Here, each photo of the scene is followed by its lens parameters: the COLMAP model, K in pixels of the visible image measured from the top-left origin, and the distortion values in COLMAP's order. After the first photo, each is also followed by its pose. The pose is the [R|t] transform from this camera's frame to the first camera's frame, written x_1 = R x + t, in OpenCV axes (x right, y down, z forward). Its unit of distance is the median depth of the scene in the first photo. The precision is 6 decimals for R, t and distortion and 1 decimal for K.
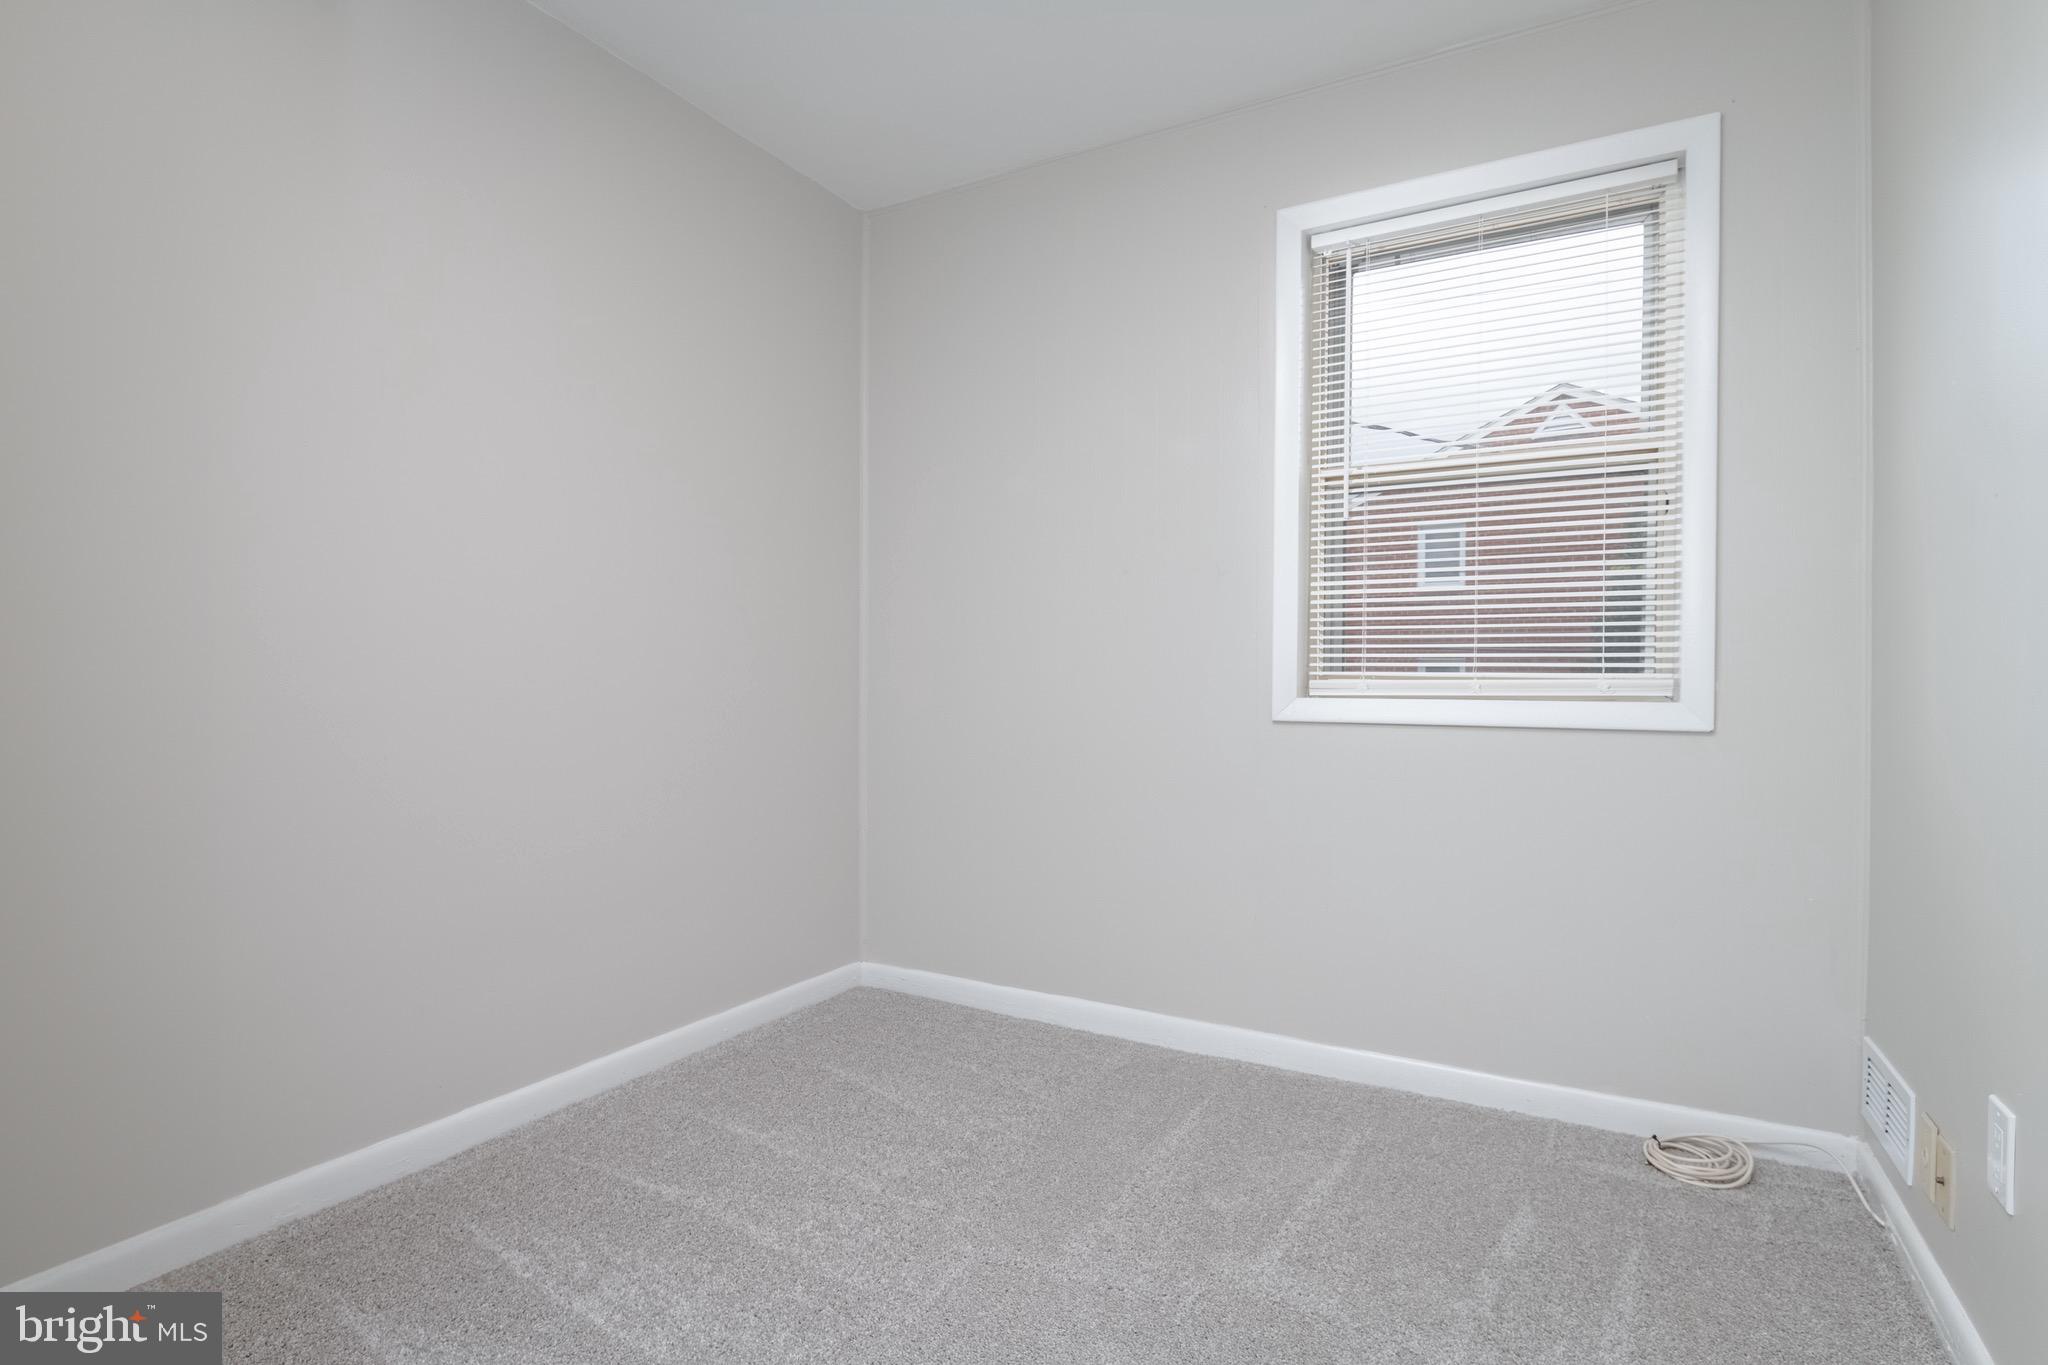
lens RADIAL K [[1037.3, 0, 1024.0], [0, 1037.3, 682.5], [0, 0, 1]] dist [-0.002371, -0.002506]
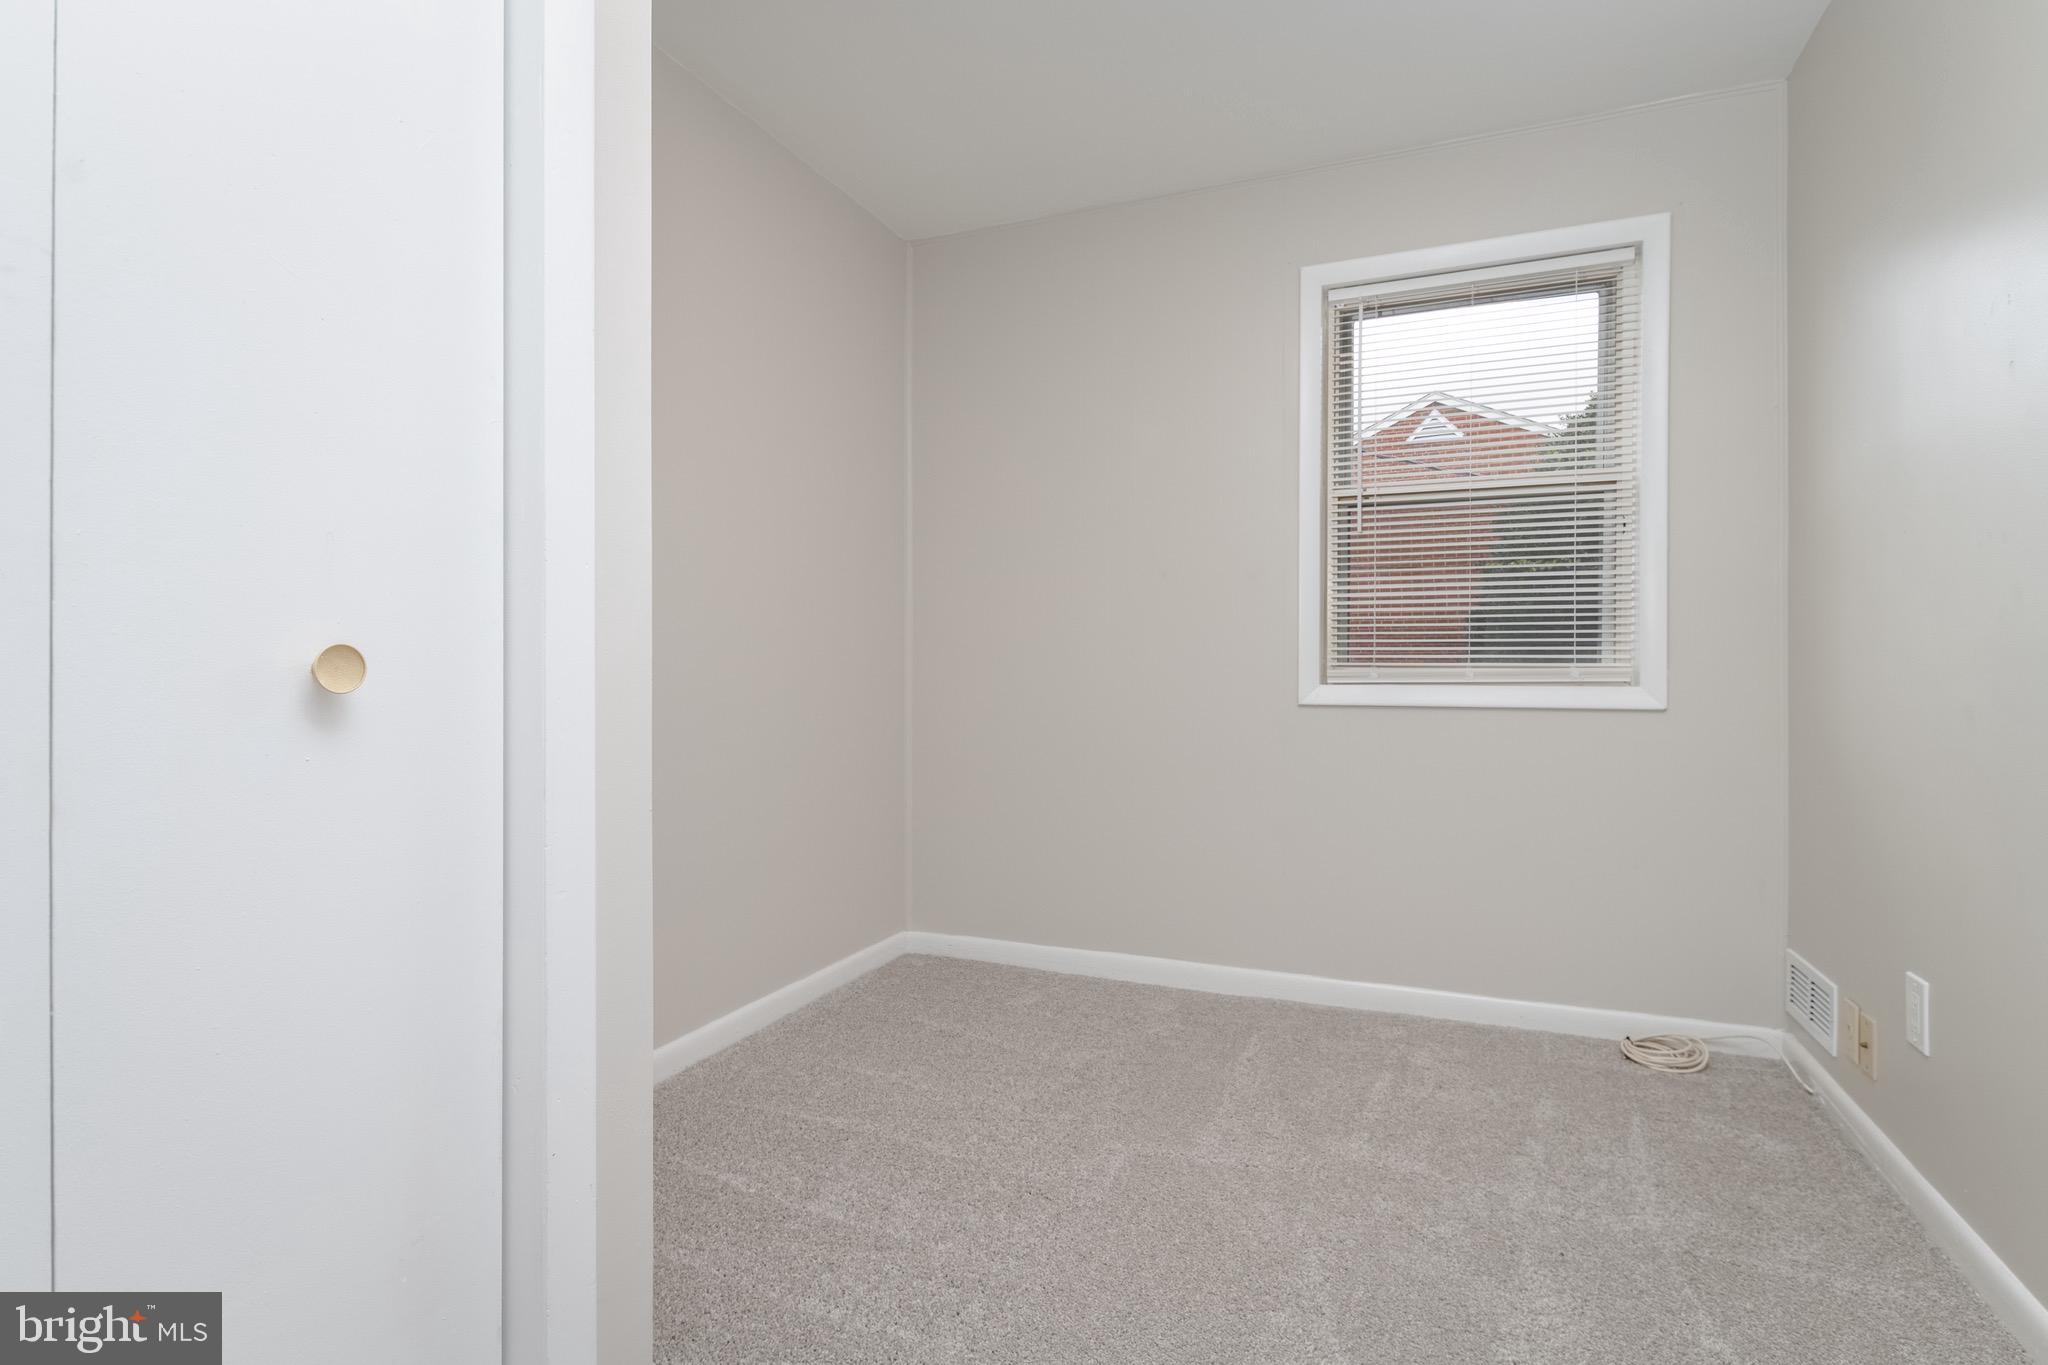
lens RADIAL K [[1053.0, 0, 1024.8], [0, 1053.0, 666.6], [0, 0, 1]] dist [0.016314, 0.000225]
pose [[0.991825, -0.003198, 0.127568, -0.246987], [0.003940, 0.999977, -0.005570, -0.000712], [-0.127548, 0.006027, 0.991814, -0.155986]]
